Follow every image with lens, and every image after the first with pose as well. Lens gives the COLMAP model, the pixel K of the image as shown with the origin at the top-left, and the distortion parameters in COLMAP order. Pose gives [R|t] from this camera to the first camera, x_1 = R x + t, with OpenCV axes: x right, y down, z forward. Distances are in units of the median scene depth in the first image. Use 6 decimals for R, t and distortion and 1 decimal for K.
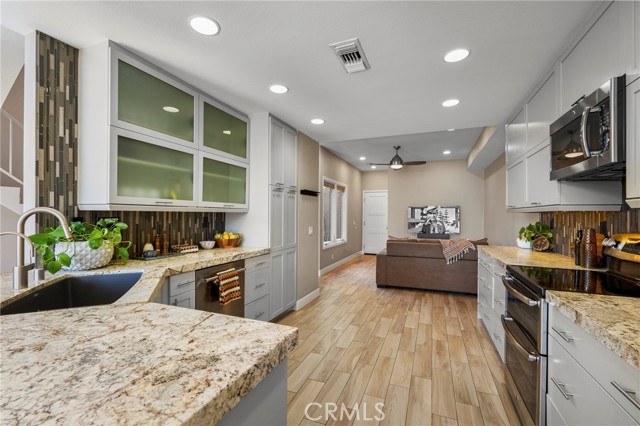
lens RADIAL K [[281.5, 0, 316.1], [0, 281.5, 213.8], [0, 0, 1]] dist [-0.002524, -0.000965]
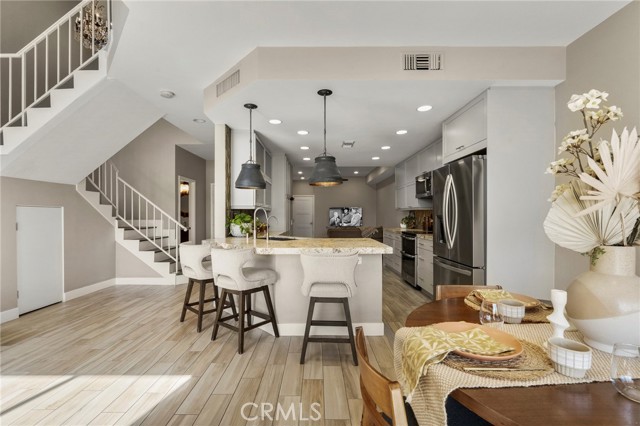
lens RADIAL K [[281.5, 0, 315.1], [0, 281.5, 215.3], [0, 0, 1]] dist [-0.002524, -0.000965]
pose [[0.925571, -0.005687, 0.378532, -0.780059], [0.005106, 0.999984, 0.002538, 0.021794], [-0.378540, -0.000416, 0.925585, -0.816693]]
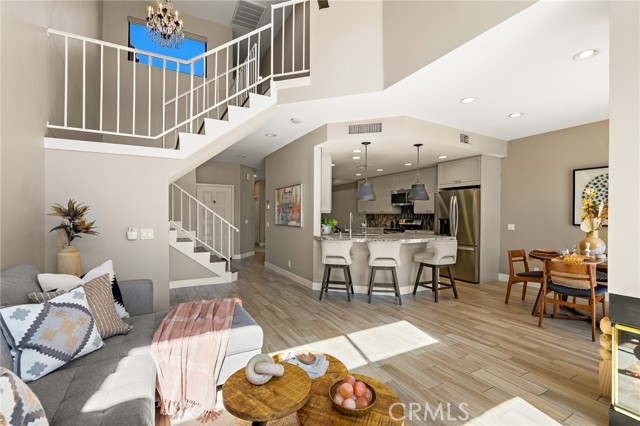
lens RADIAL K [[281.5, 0, 316.2], [0, 281.5, 215.1], [0, 0, 1]] dist [-0.002524, -0.000965]
pose [[0.624544, -0.002283, 0.780986, -2.101504], [-0.006018, 0.999952, 0.007735, -0.010128], [-0.780966, -0.009531, 0.624500, -0.452834]]
